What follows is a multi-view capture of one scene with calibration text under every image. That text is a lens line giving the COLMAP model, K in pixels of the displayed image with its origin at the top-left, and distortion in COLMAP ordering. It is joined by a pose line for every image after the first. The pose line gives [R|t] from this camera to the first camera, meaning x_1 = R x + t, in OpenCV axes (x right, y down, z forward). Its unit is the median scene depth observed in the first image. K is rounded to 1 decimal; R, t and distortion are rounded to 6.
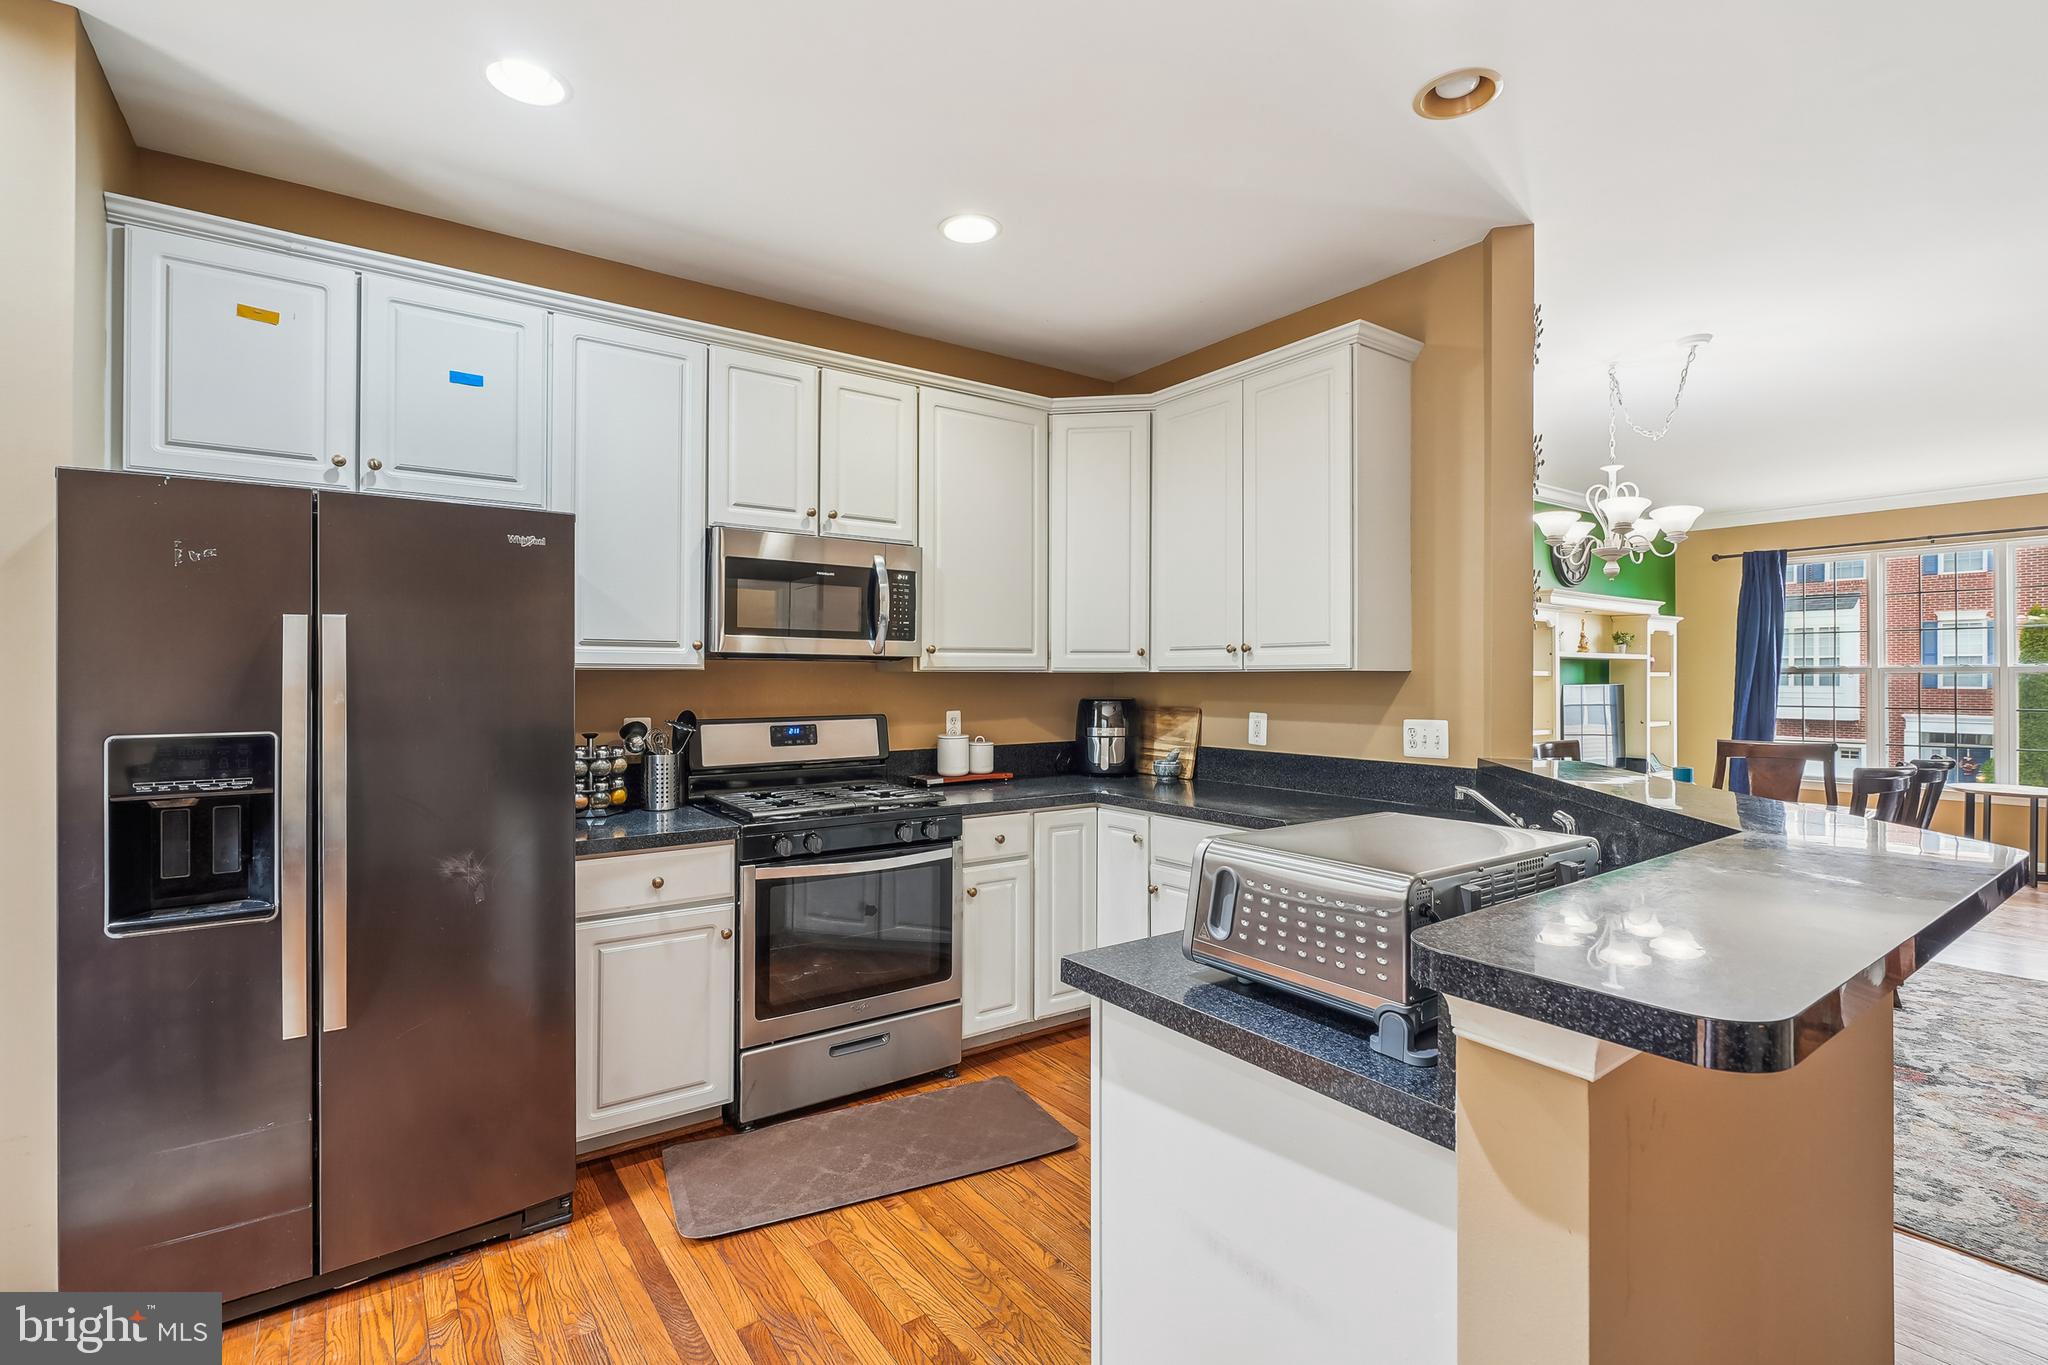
lens RADIAL K [[933.4, 0, 1021.6], [0, 933.4, 670.9], [0, 0, 1]] dist [-0.004011, -0.000204]
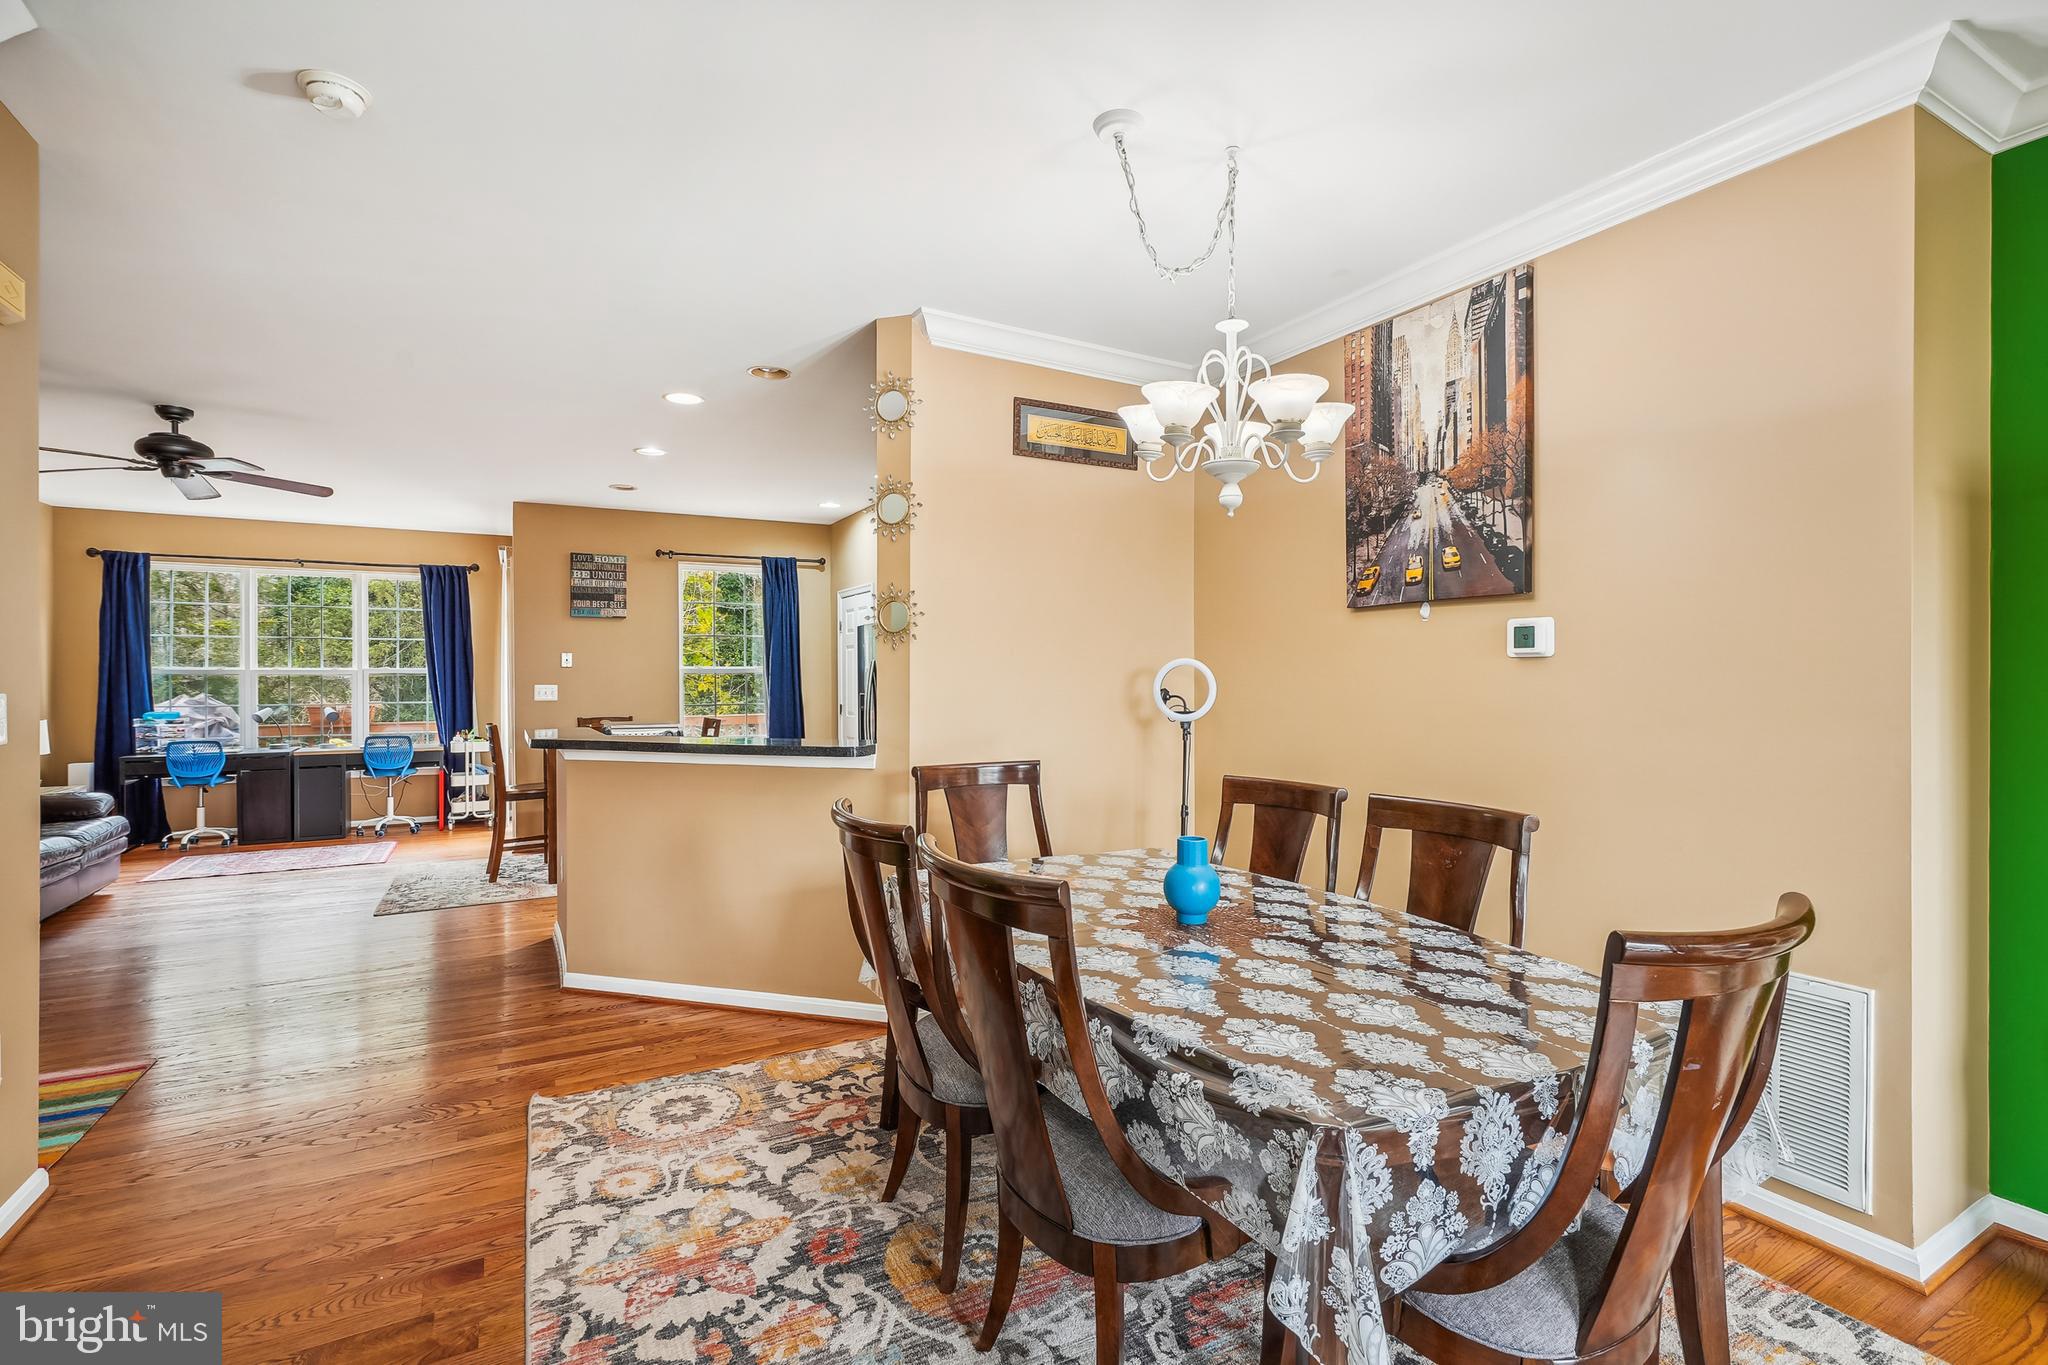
lens RADIAL K [[931.7, 0, 1028.1], [0, 931.7, 678.5], [0, 0, 1]] dist [0.003853, 0.000011]
pose [[-0.112406, 0.000756, -0.993662, 1.579074], [0.008037, 0.999968, -0.000149, 0.007372], [0.993630, -0.008003, -0.112409, 1.189529]]
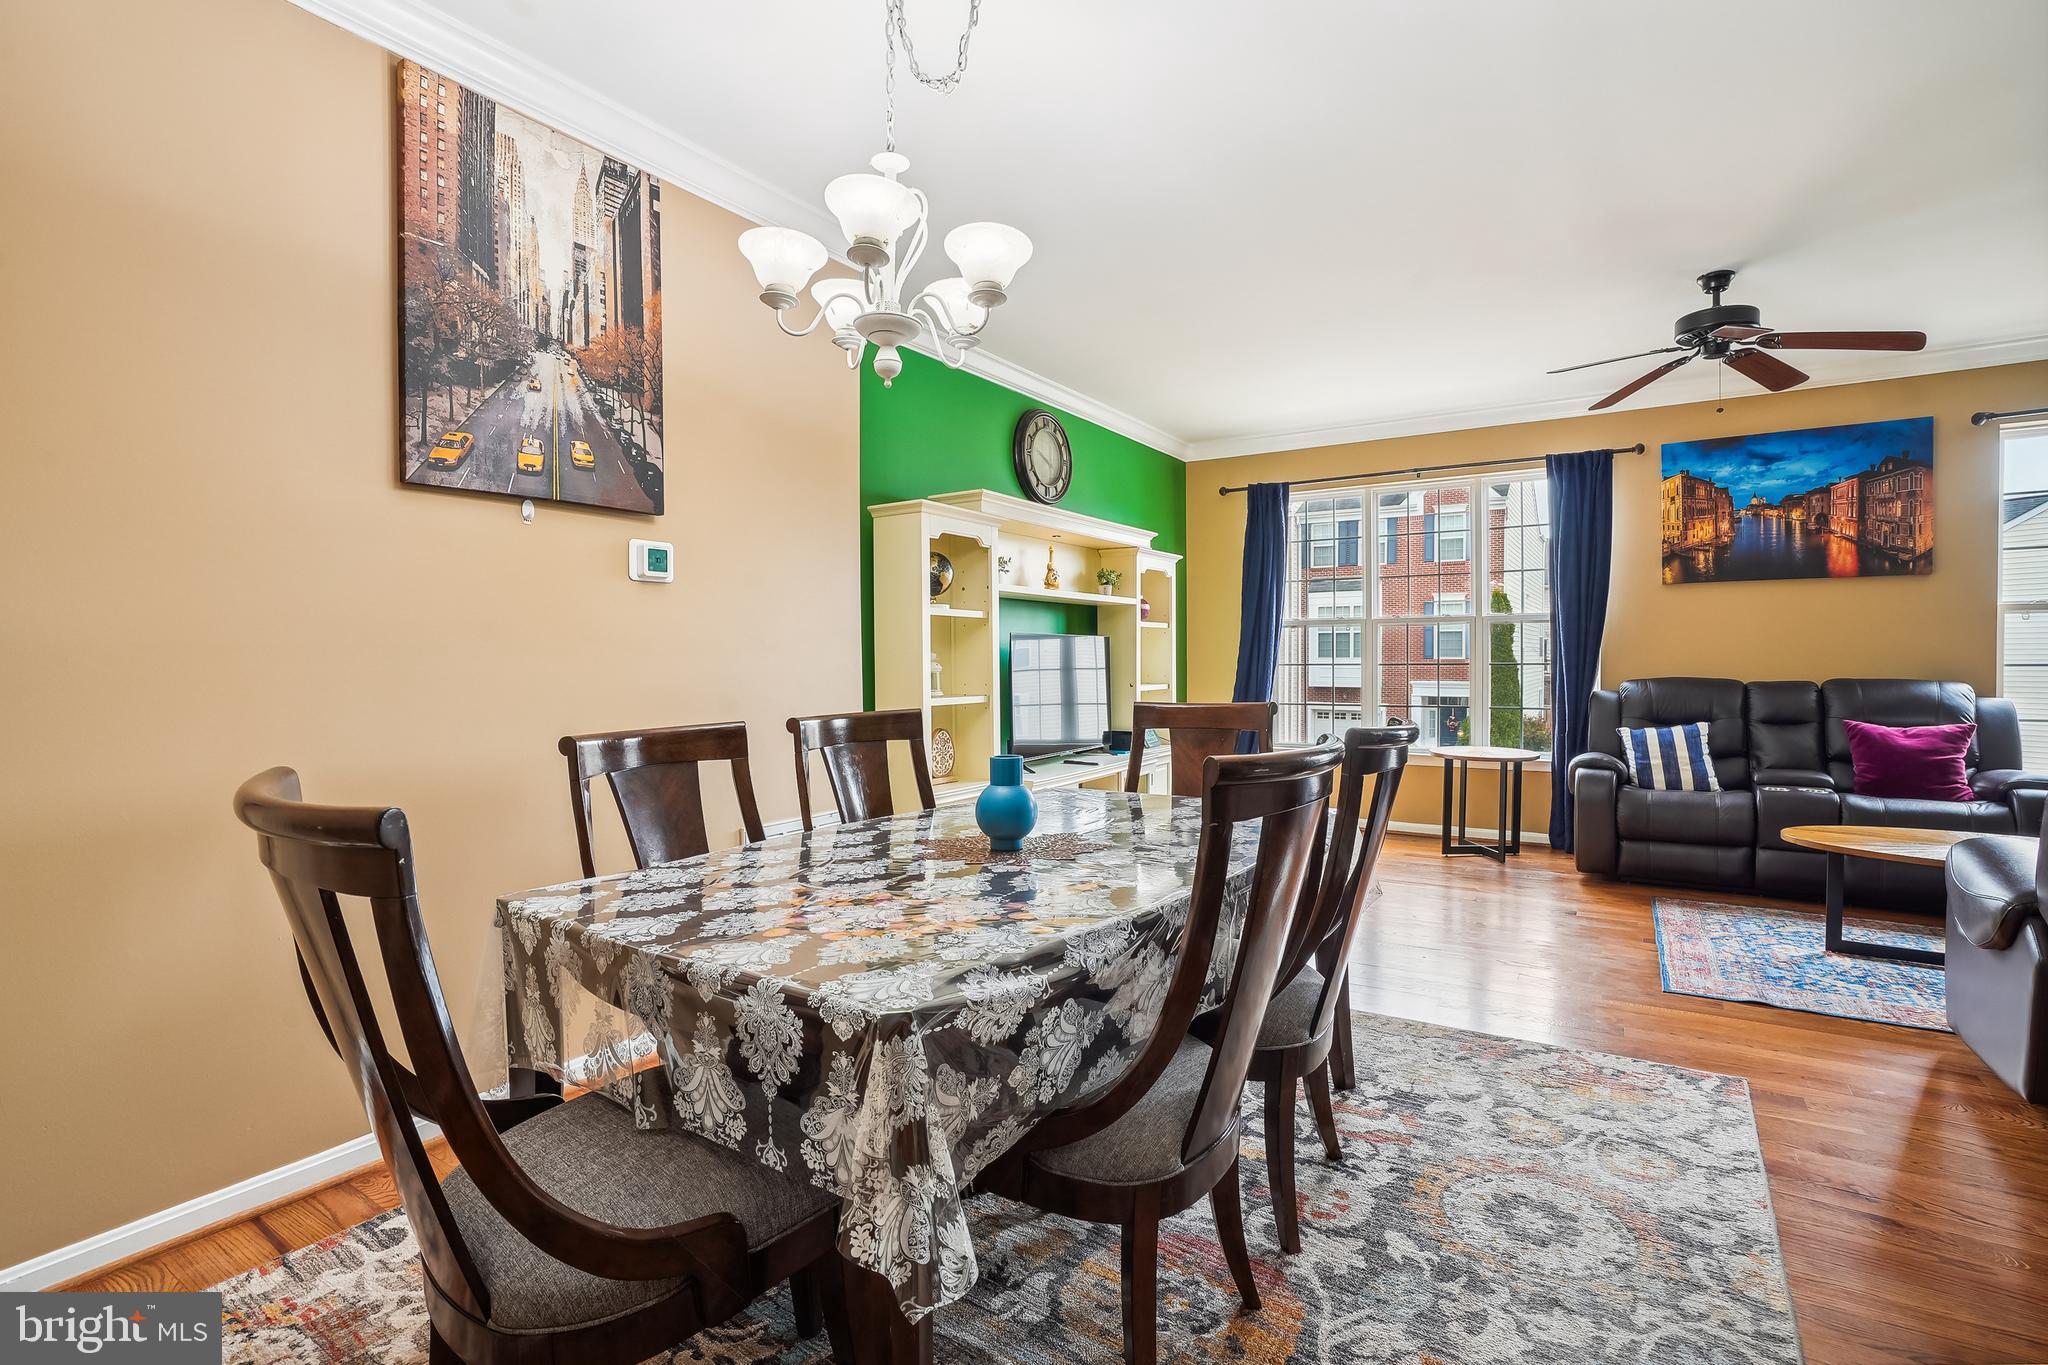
lens RADIAL K [[940.3, 0, 1024.0], [0, 940.3, 682.5], [0, 0, 1]] dist [-0.058179, 0.020382]
pose [[0.935276, -0.015126, 0.353597, 0.662622], [0.003147, 0.999402, 0.034428, 0.055340], [-0.353906, -0.031087, 0.934764, 0.637845]]
